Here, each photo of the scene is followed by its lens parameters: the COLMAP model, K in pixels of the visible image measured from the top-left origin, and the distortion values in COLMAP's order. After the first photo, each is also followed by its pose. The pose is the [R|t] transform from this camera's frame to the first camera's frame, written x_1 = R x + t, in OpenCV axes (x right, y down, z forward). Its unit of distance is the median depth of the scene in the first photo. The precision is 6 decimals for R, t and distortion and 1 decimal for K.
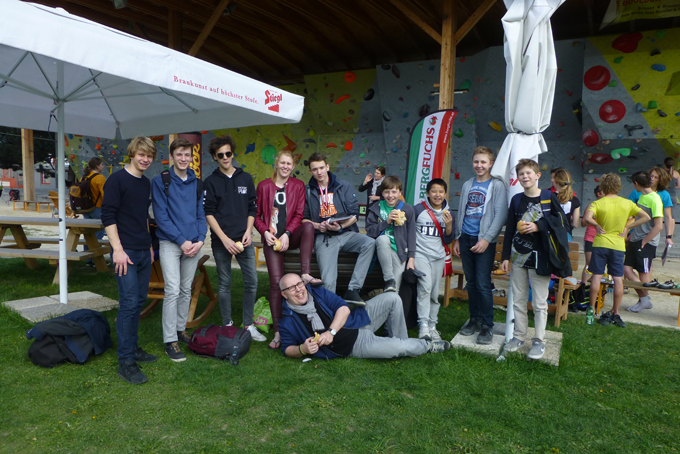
lens RADIAL K [[476.7, 0, 340.0], [0, 476.7, 227.0], [0, 0, 1]] dist [-0.025314, -0.000068]
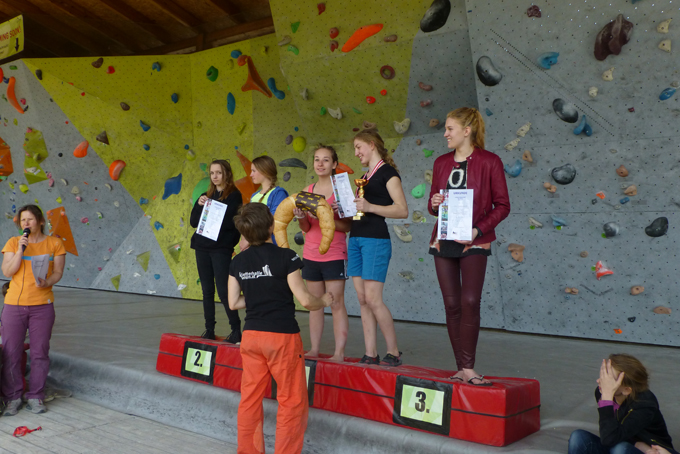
lens RADIAL K [[604.9, 0, 342.5], [0, 604.9, 219.3], [0, 0, 1]] dist [-0.033356, -0.003213]
pose [[0.995814, -0.003149, -0.091353, 0.033025], [-0.011016, 0.987988, -0.154135, -0.060225], [0.090741, 0.154496, 0.983818, 0.577572]]
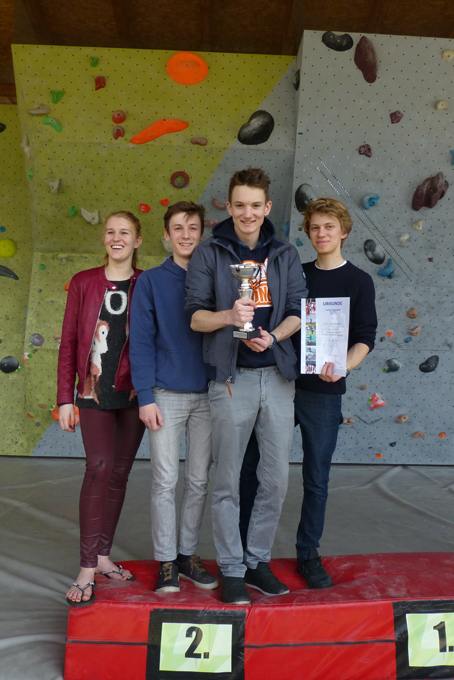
lens RADIAL K [[476.7, 0, 225.9], [0, 476.7, 333.2], [0, 0, 1]] dist [-0.025314, -0.000068]
pose [[0.850767, 0.044439, 0.523660, -0.116630], [0.046915, 0.986018, -0.159897, -0.090689], [-0.523444, 0.160603, 0.836787, 0.759580]]
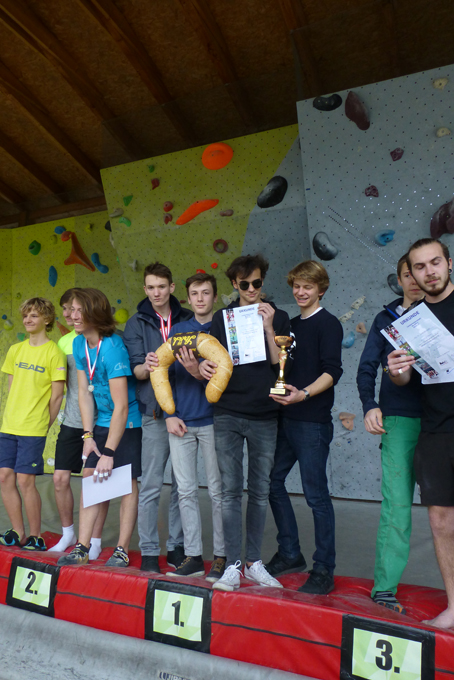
lens RADIAL K [[476.7, 0, 225.9], [0, 476.7, 333.2], [0, 0, 1]] dist [-0.025314, -0.000068]
pose [[0.993696, 0.008745, 0.111768, -0.013951], [0.021037, 0.964697, -0.262520, -0.077597], [-0.110118, 0.263216, 0.958432, 0.676921]]
